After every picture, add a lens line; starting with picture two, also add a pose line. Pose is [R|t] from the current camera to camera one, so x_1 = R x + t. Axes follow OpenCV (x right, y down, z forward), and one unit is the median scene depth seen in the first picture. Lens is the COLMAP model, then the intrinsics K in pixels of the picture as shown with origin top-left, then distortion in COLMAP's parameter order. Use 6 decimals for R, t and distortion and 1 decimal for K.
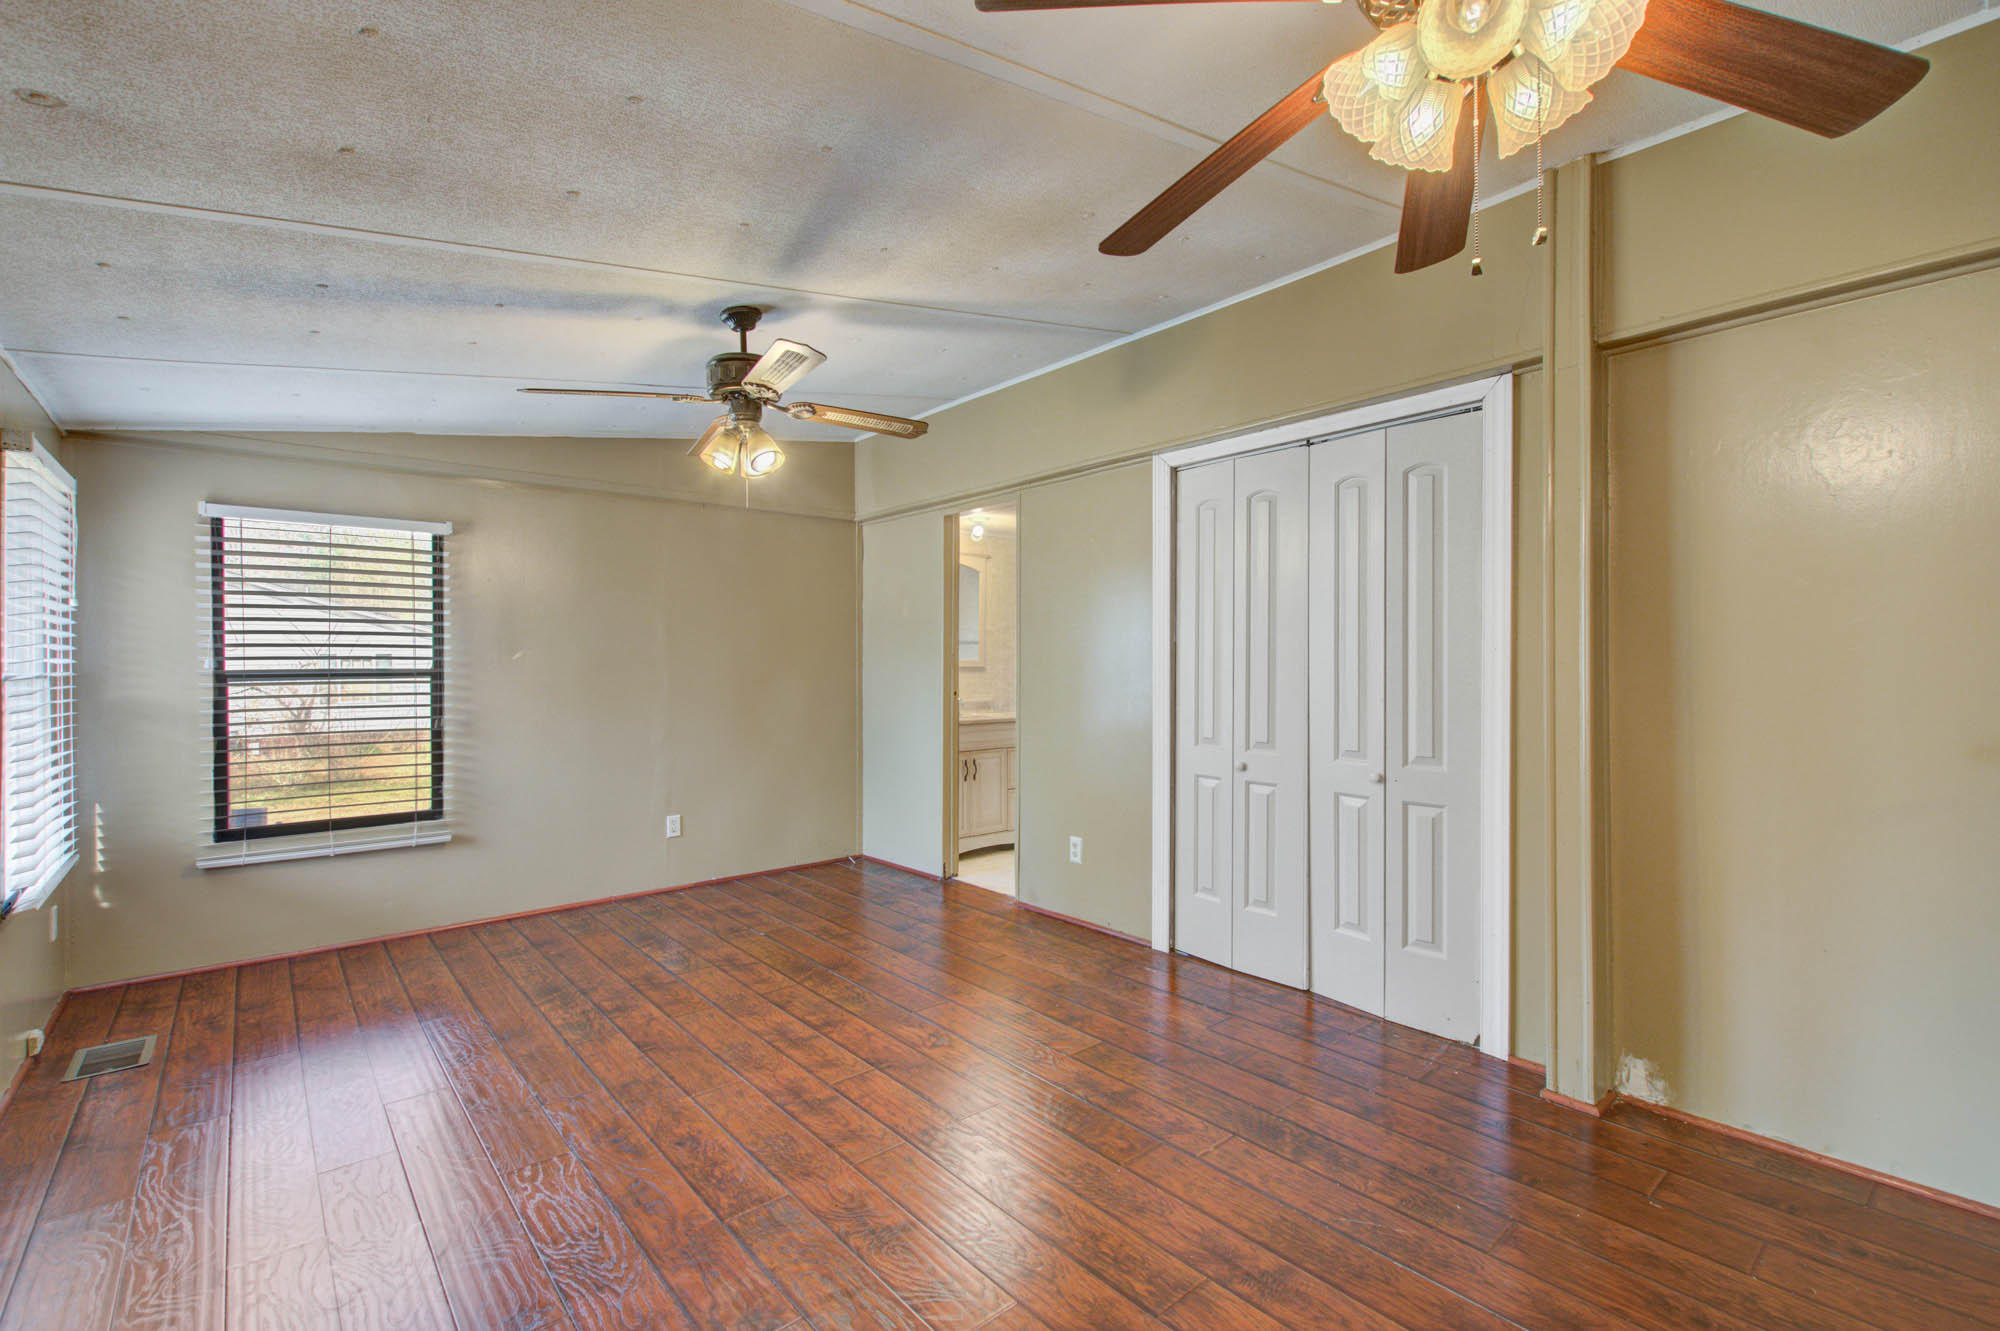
lens RADIAL K [[885.9, 0, 1000.0], [0, 885.9, 665.5], [0, 0, 1]] dist [0.006357, -0.001176]
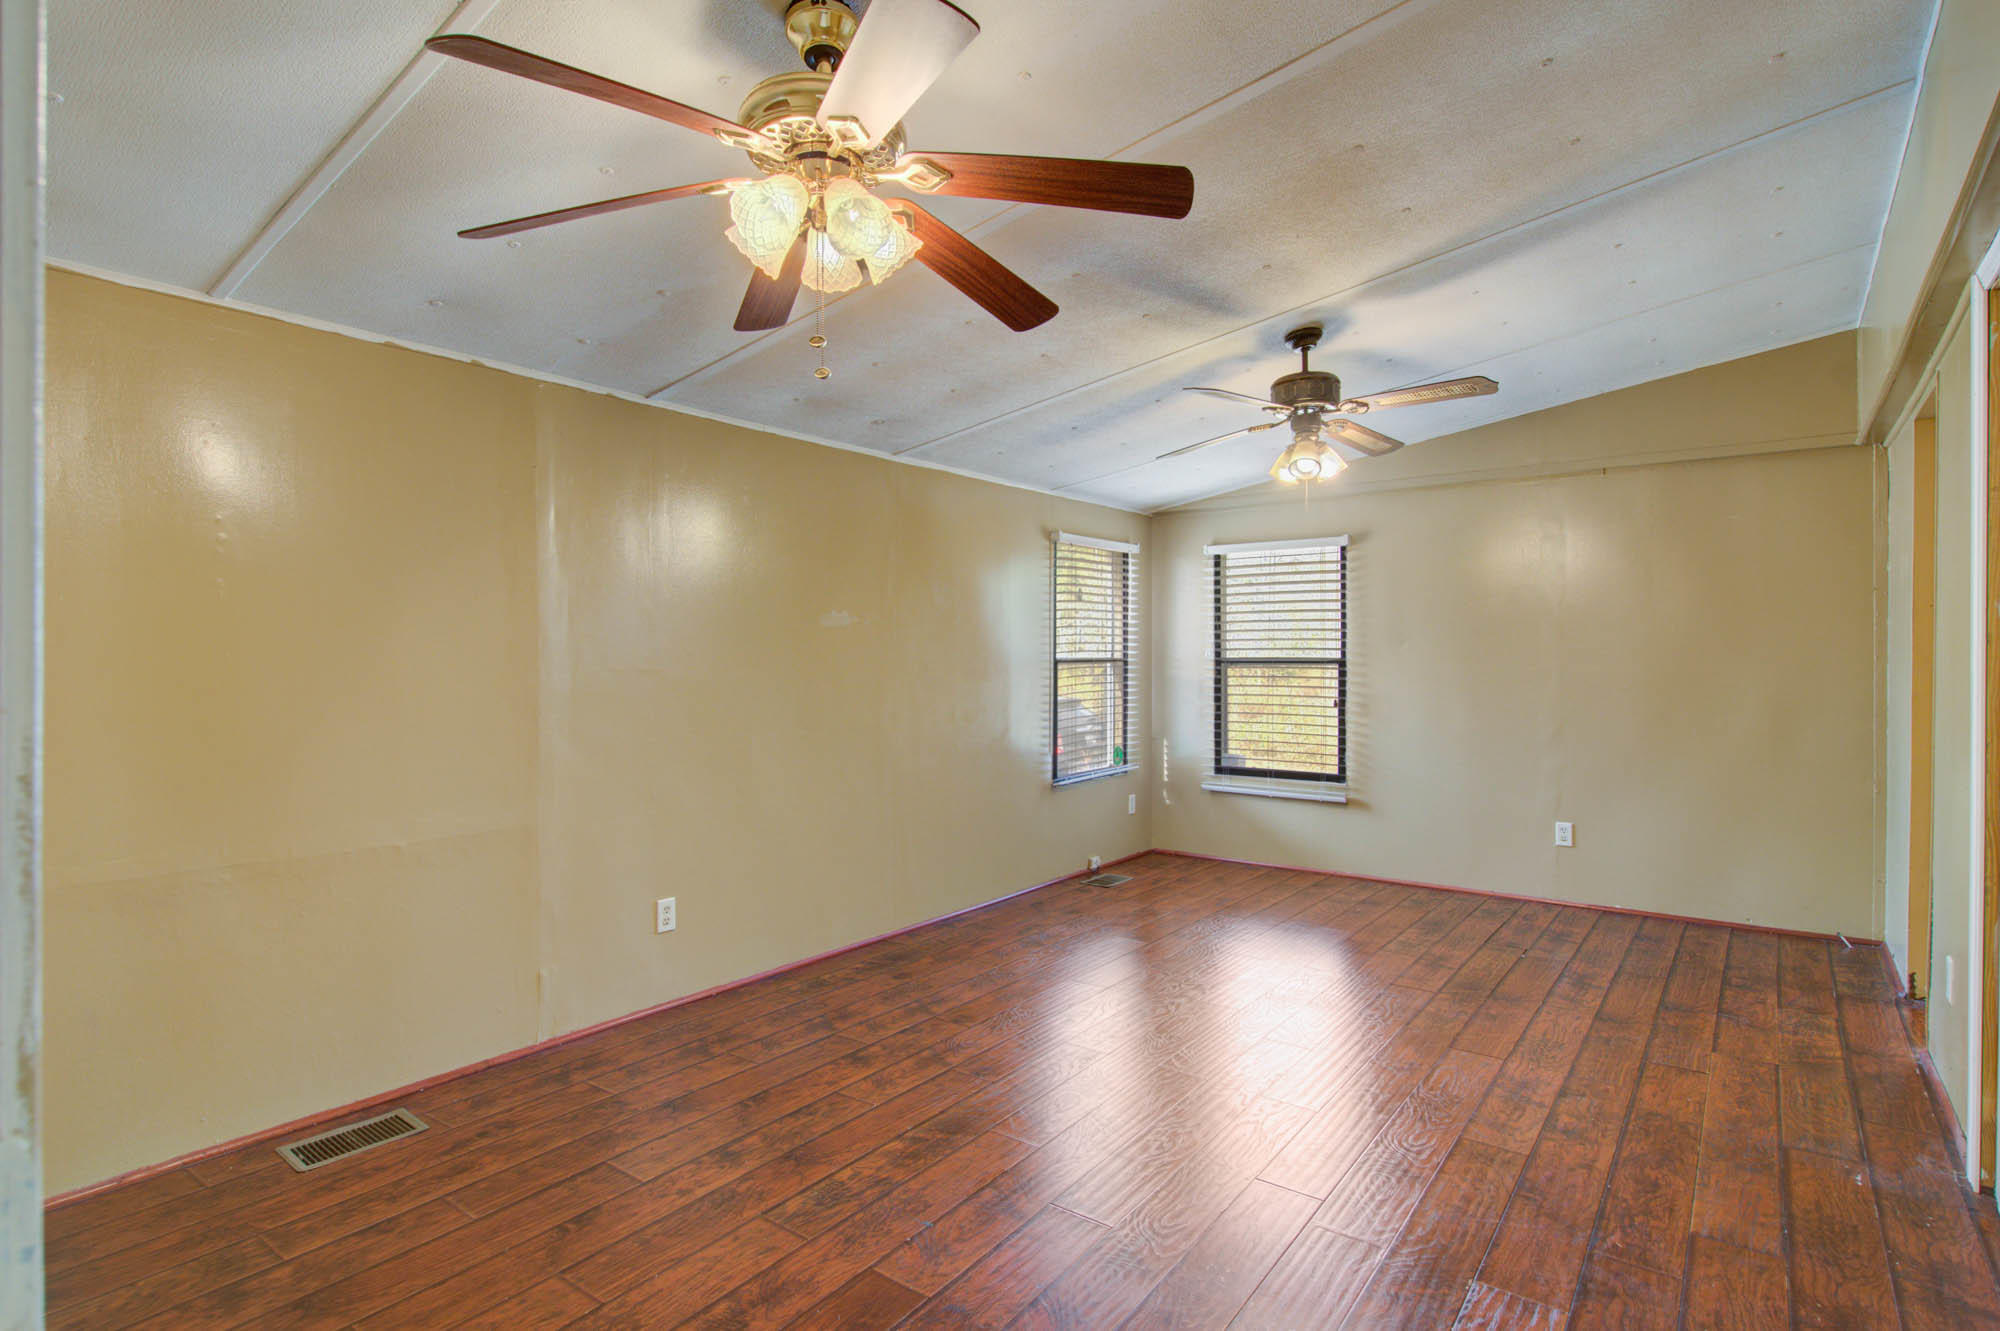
lens RADIAL K [[1019.8, 0, 1012.1], [0, 1019.8, 649.3], [0, 0, 1]] dist [0.002998, -0.000605]
pose [[0.211025, -0.002027, -0.977479, 0.661799], [-0.003186, 0.999991, -0.002761, -0.002453], [0.977475, 0.003697, 0.211017, 0.290633]]
